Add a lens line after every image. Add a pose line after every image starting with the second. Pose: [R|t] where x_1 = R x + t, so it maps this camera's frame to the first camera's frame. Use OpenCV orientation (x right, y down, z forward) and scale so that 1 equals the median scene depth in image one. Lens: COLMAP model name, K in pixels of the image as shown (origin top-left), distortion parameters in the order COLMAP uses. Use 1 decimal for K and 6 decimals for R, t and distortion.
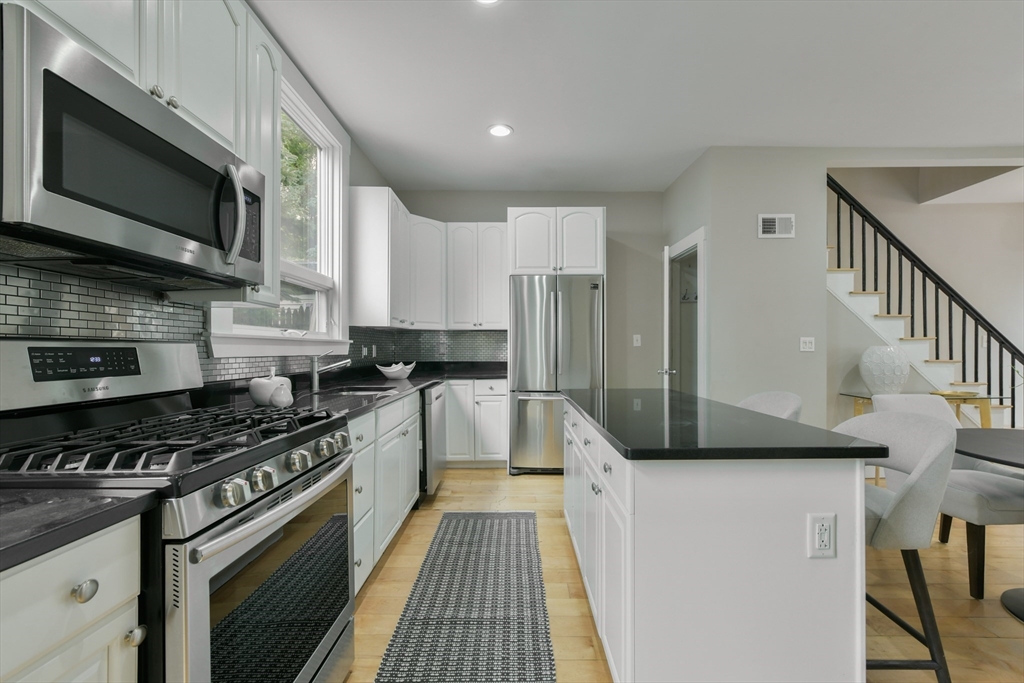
lens RADIAL K [[414.7, 0, 520.9], [0, 414.7, 349.5], [0, 0, 1]] dist [-0.002873, 0.002167]
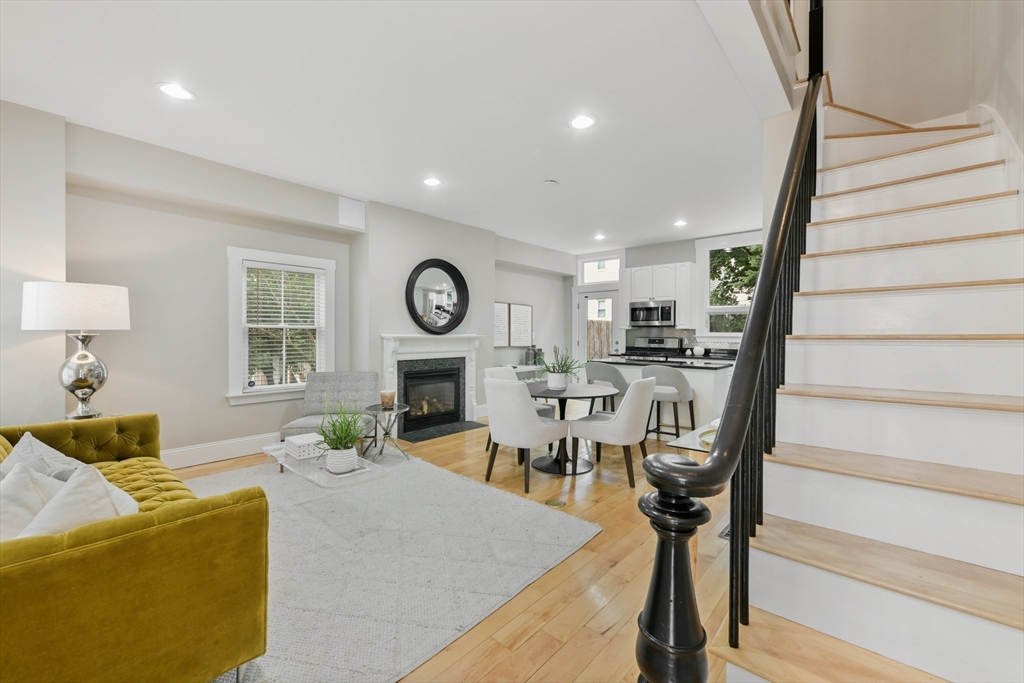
lens RADIAL K [[414.7, 0, 514.0], [0, 414.7, 336.0], [0, 0, 1]] dist [-0.002873, 0.002167]
pose [[-0.665987, 0.006872, -0.745931, 1.685907], [-0.001882, 0.999939, 0.010893, -0.037969], [0.745961, 0.008659, -0.665934, 1.184552]]
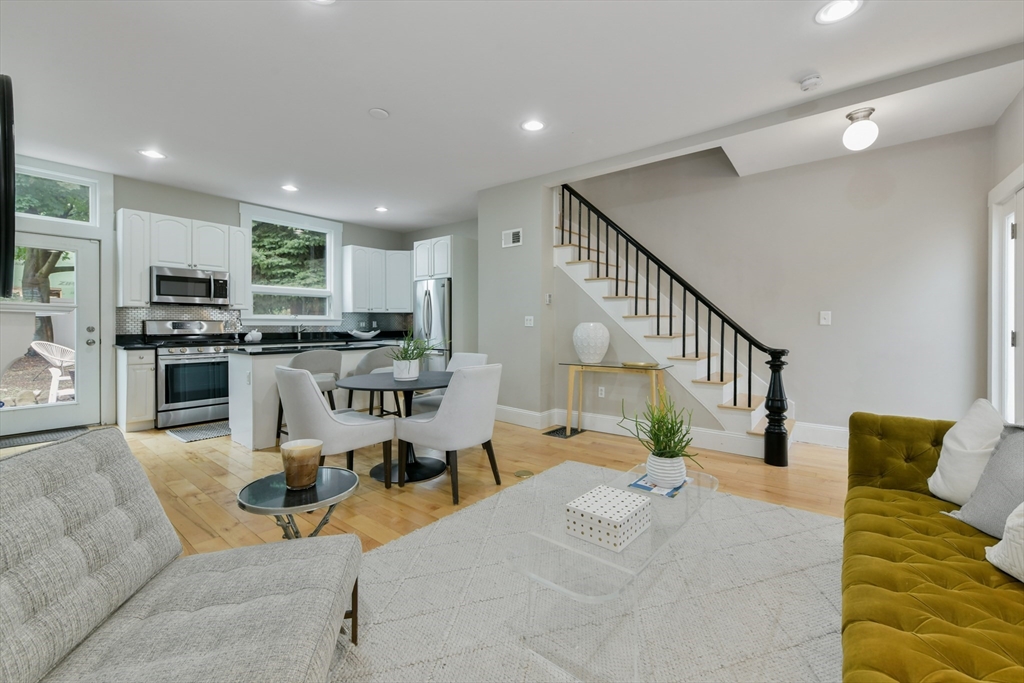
lens RADIAL K [[414.7, 0, 522.5], [0, 414.7, 327.3], [0, 0, 1]] dist [-0.002873, 0.002167]
pose [[0.789091, 0.010417, -0.614189, 1.522912], [-0.006239, 0.999941, 0.008944, -0.004626], [0.614245, -0.003225, 0.789109, -0.105130]]
